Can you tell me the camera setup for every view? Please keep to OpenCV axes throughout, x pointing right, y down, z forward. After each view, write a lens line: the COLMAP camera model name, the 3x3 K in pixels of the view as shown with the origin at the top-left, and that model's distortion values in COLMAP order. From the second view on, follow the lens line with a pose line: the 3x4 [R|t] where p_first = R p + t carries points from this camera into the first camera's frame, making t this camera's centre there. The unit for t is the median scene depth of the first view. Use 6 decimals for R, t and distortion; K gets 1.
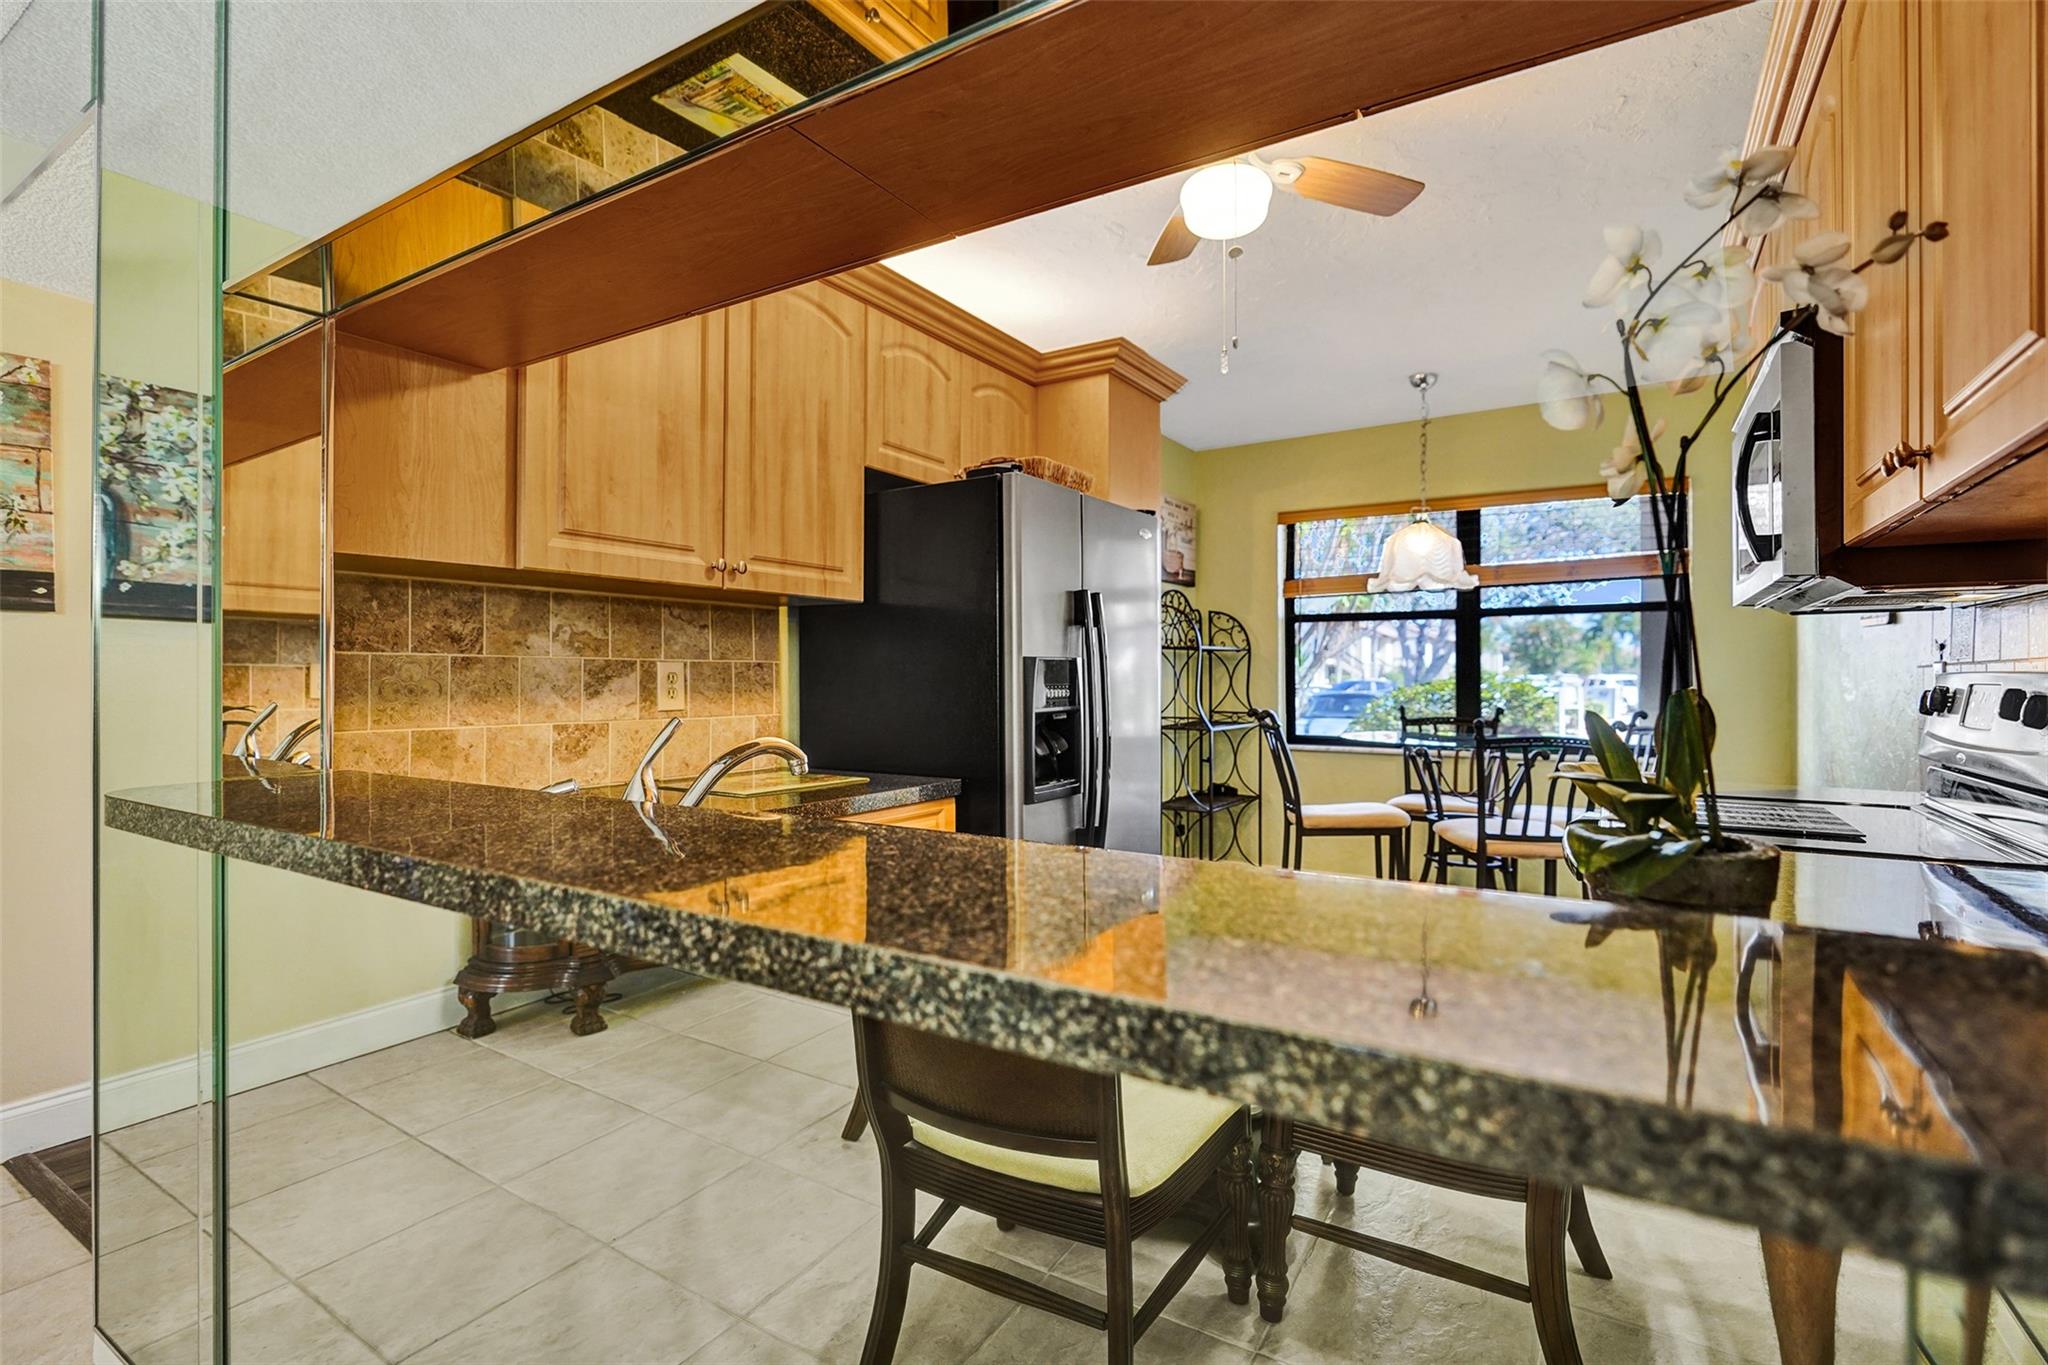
lens RADIAL K [[937.2, 0, 1031.8], [0, 937.2, 681.0], [0, 0, 1]] dist [-0.004370, -0.000974]
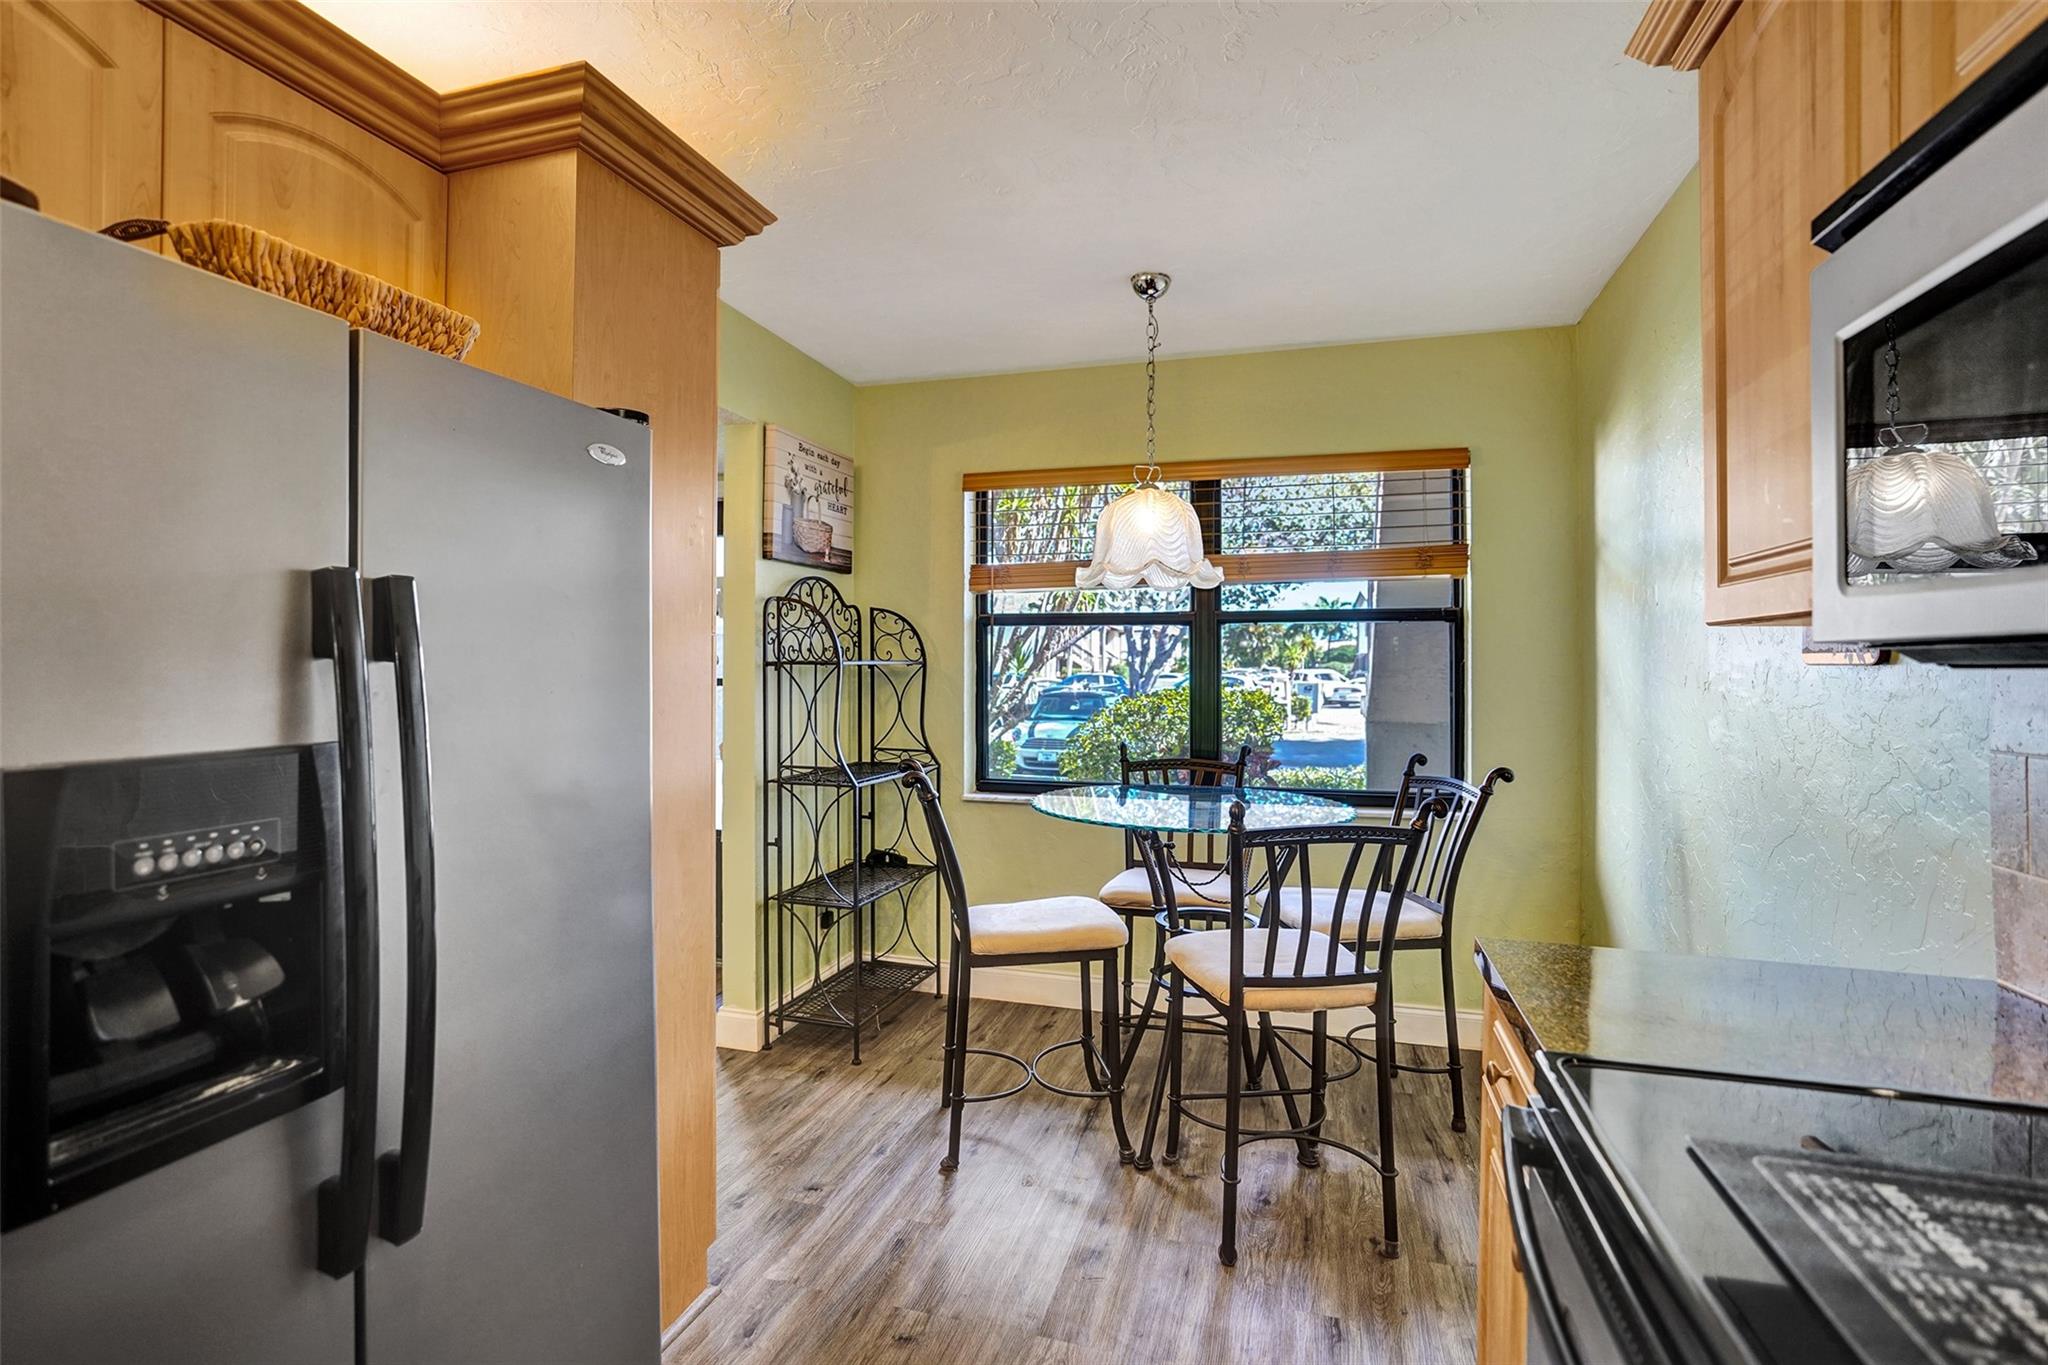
lens RADIAL K [[937.2, 0, 1021.5], [0, 937.2, 672.6], [0, 0, 1]] dist [-0.004370, -0.000974]
pose [[0.965862, 0.000368, 0.259057, 0.125104], [-0.001278, 0.999994, 0.003343, -0.030452], [-0.259054, -0.003560, 0.965856, 0.302536]]
